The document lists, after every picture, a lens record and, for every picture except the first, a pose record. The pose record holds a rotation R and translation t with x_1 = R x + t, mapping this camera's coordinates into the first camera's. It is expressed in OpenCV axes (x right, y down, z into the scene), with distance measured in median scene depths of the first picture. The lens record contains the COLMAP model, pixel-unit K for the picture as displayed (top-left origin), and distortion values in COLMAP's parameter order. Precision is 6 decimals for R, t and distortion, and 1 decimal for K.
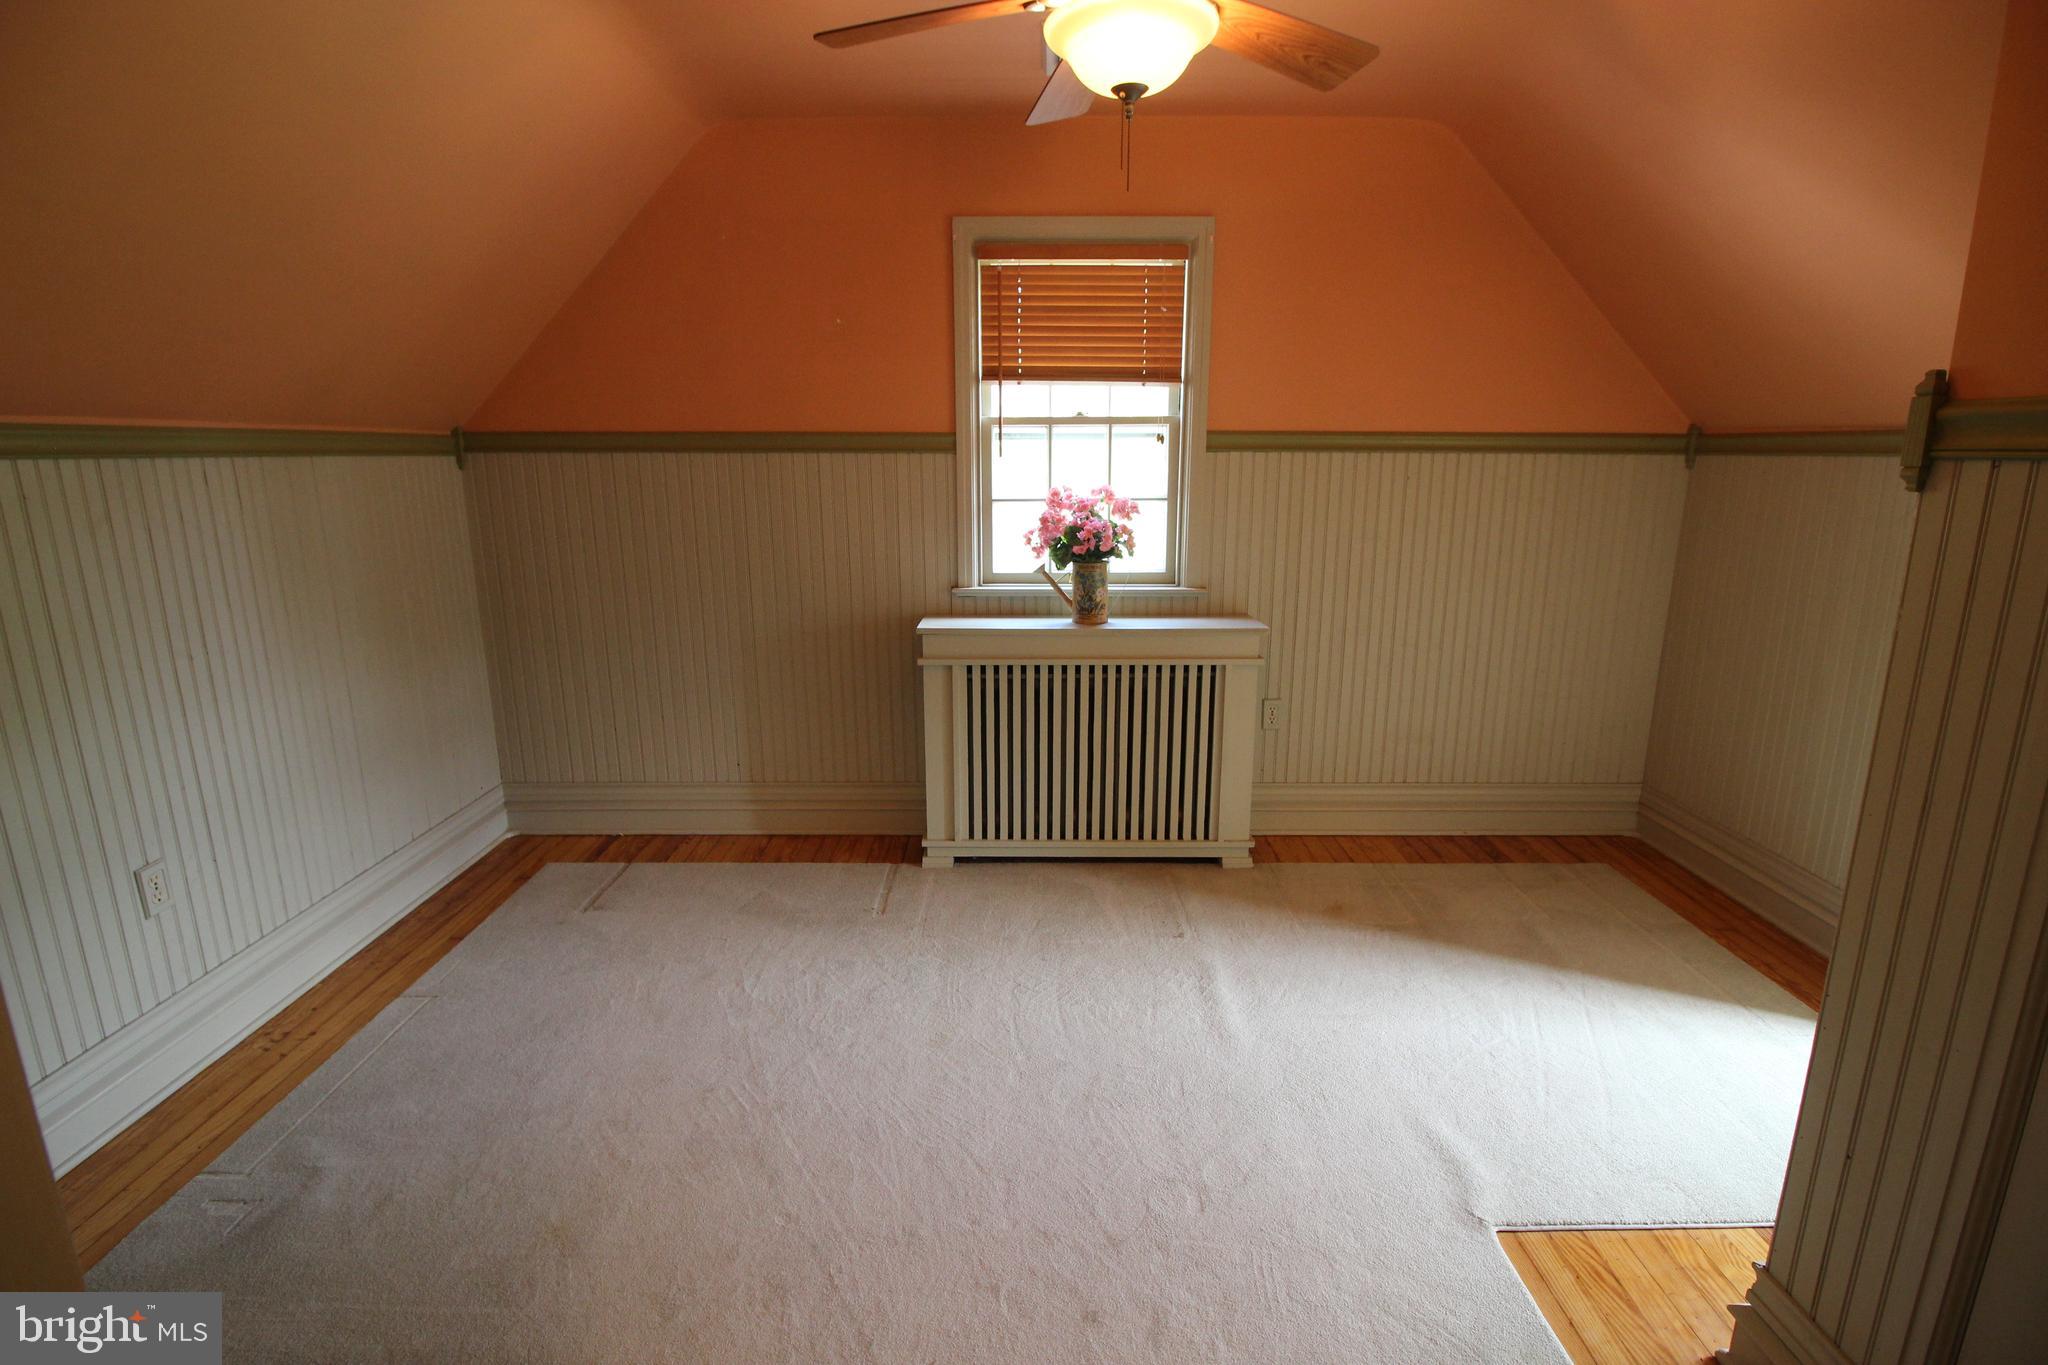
lens RADIAL K [[945.9, 0, 1017.7], [0, 945.9, 680.4], [0, 0, 1]] dist [-0.001224, -0.010928]
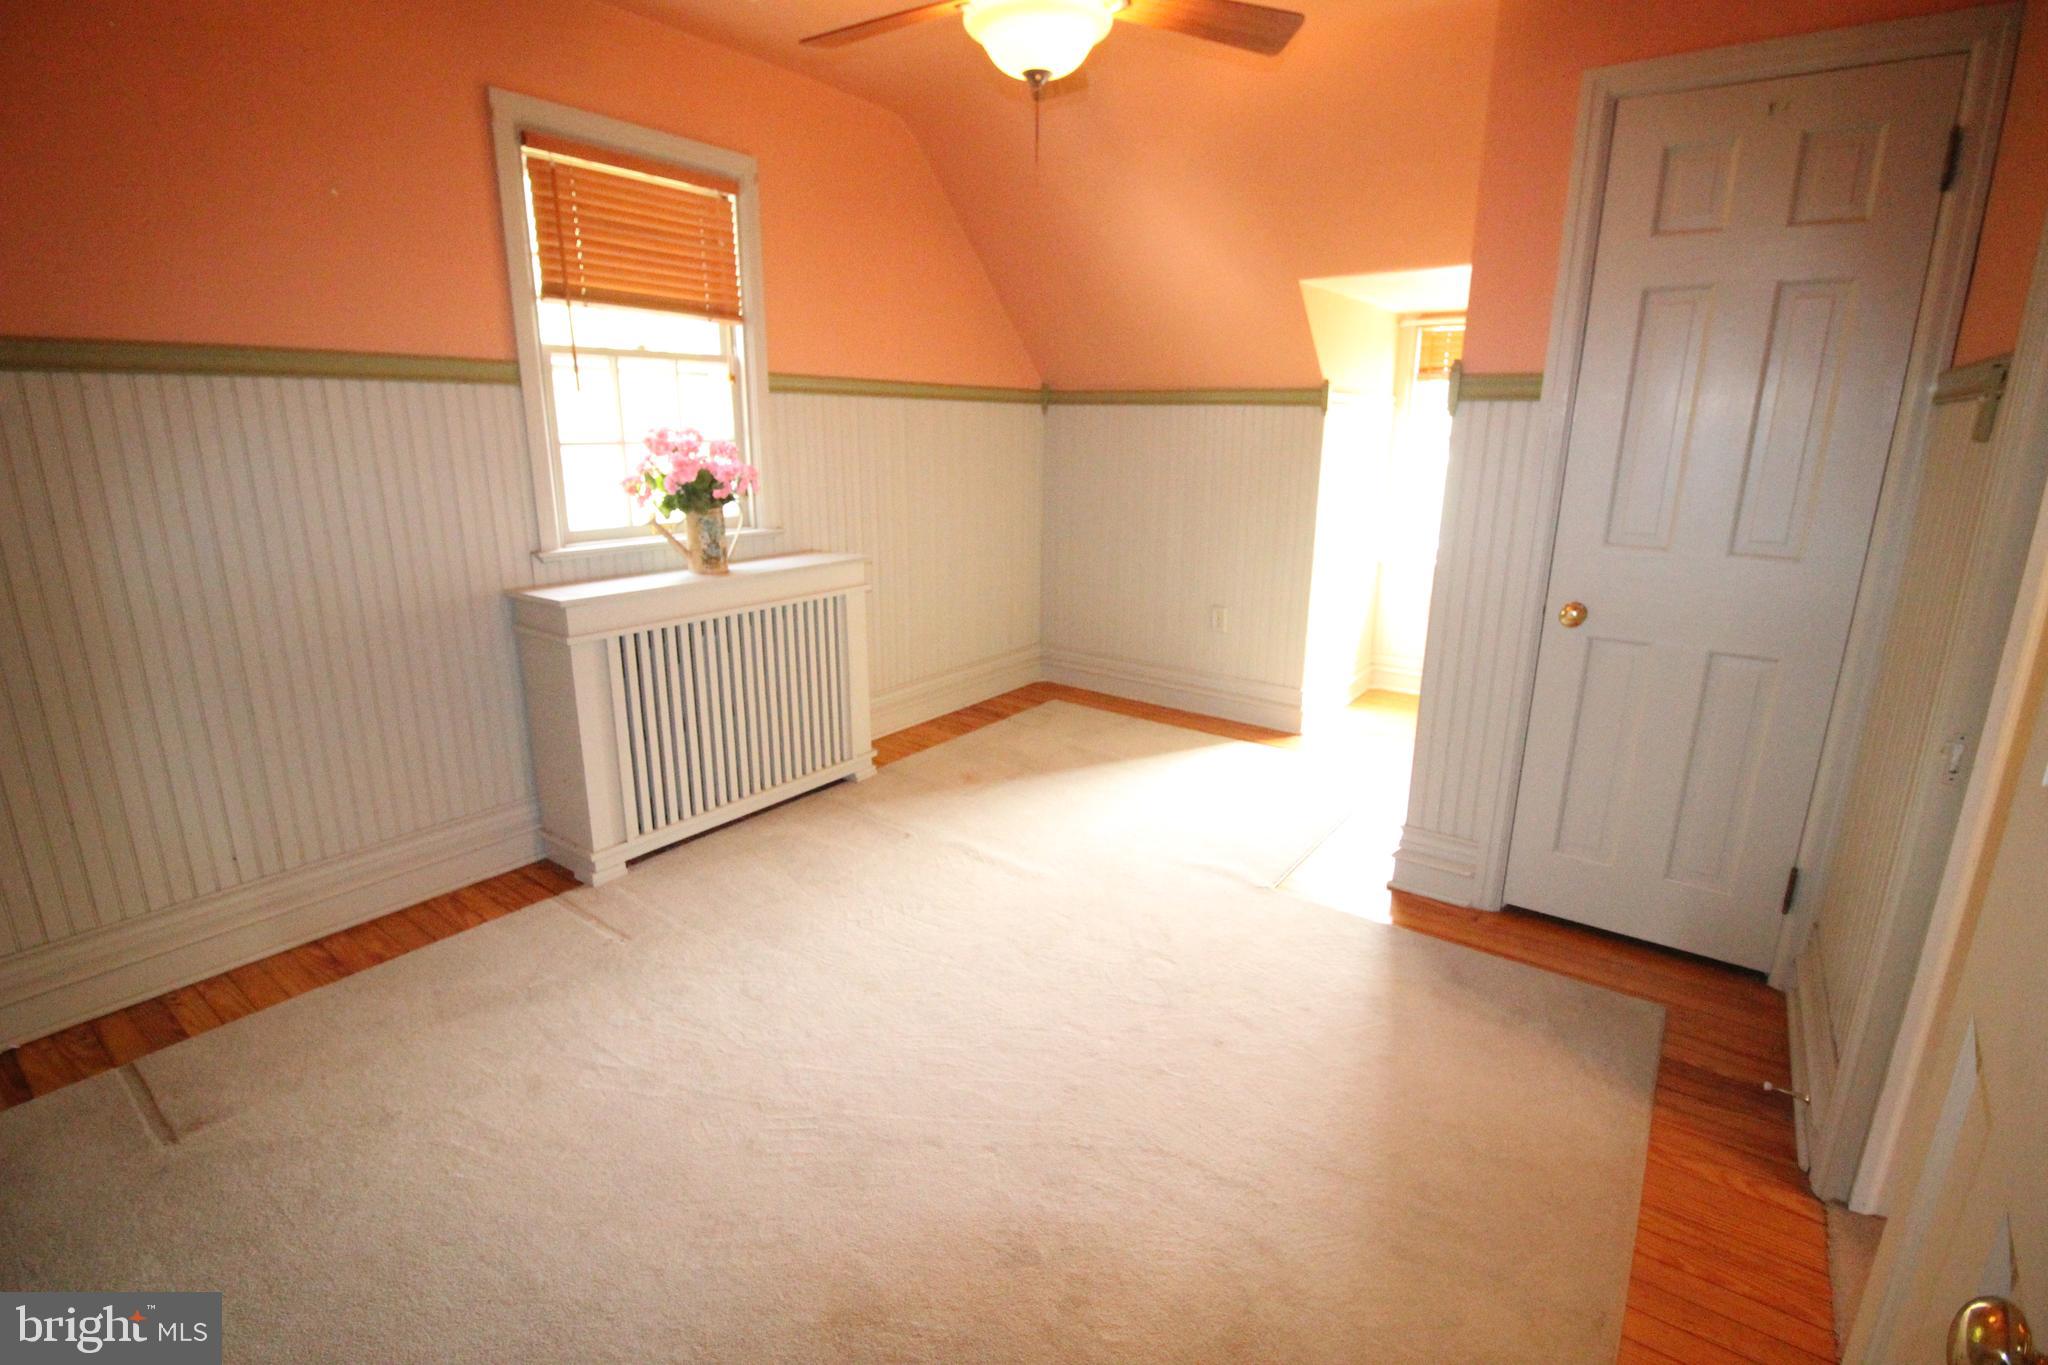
lens RADIAL K [[945.9, 0, 1026.5], [0, 945.9, 678.4], [0, 0, 1]] dist [-0.001224, -0.010928]
pose [[0.587403, -0.206651, 0.782466, -0.500668], [0.172485, 0.976603, 0.128437, -0.024369], [-0.790700, 0.059519, 0.609303, 0.178371]]
